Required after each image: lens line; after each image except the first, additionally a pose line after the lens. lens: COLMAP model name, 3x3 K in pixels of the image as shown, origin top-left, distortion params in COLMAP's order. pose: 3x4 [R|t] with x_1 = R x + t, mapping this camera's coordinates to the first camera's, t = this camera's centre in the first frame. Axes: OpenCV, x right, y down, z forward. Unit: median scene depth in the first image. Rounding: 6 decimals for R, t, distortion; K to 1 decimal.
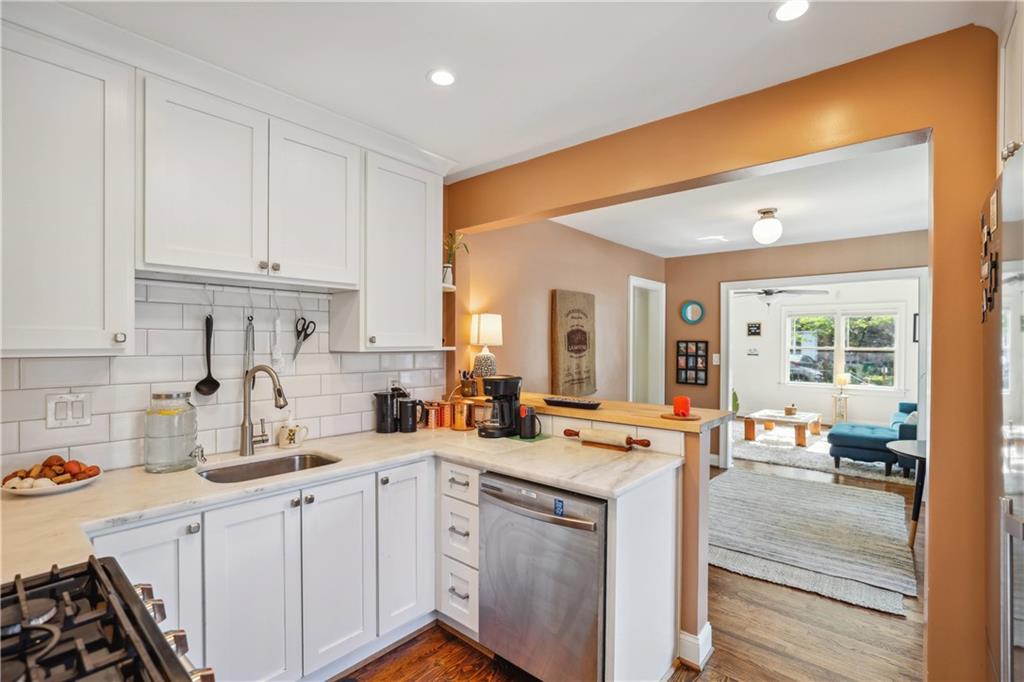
lens RADIAL K [[477.5, 0, 509.9], [0, 477.5, 346.6], [0, 0, 1]] dist [-0.022519, 0.000144]
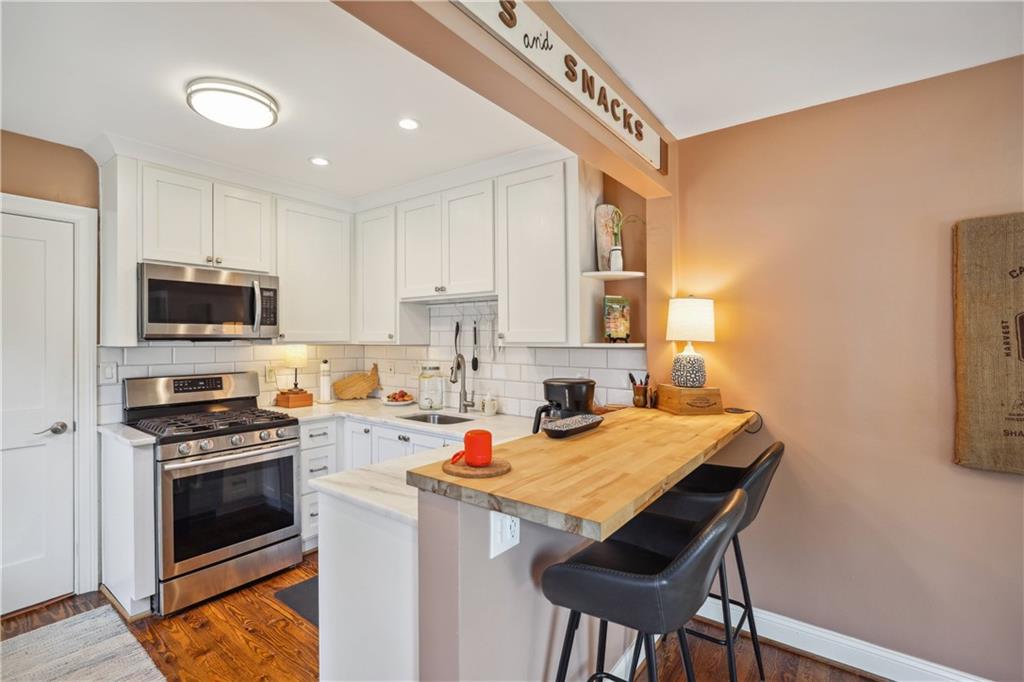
lens RADIAL K [[477.5, 0, 512.6], [0, 477.5, 336.7], [0, 0, 1]] dist [-0.022519, 0.000144]
pose [[0.057328, -0.009709, -0.998308, 0.971722], [-0.011729, 0.999877, -0.010398, -0.000060], [0.998286, 0.012305, 0.057207, 1.052484]]
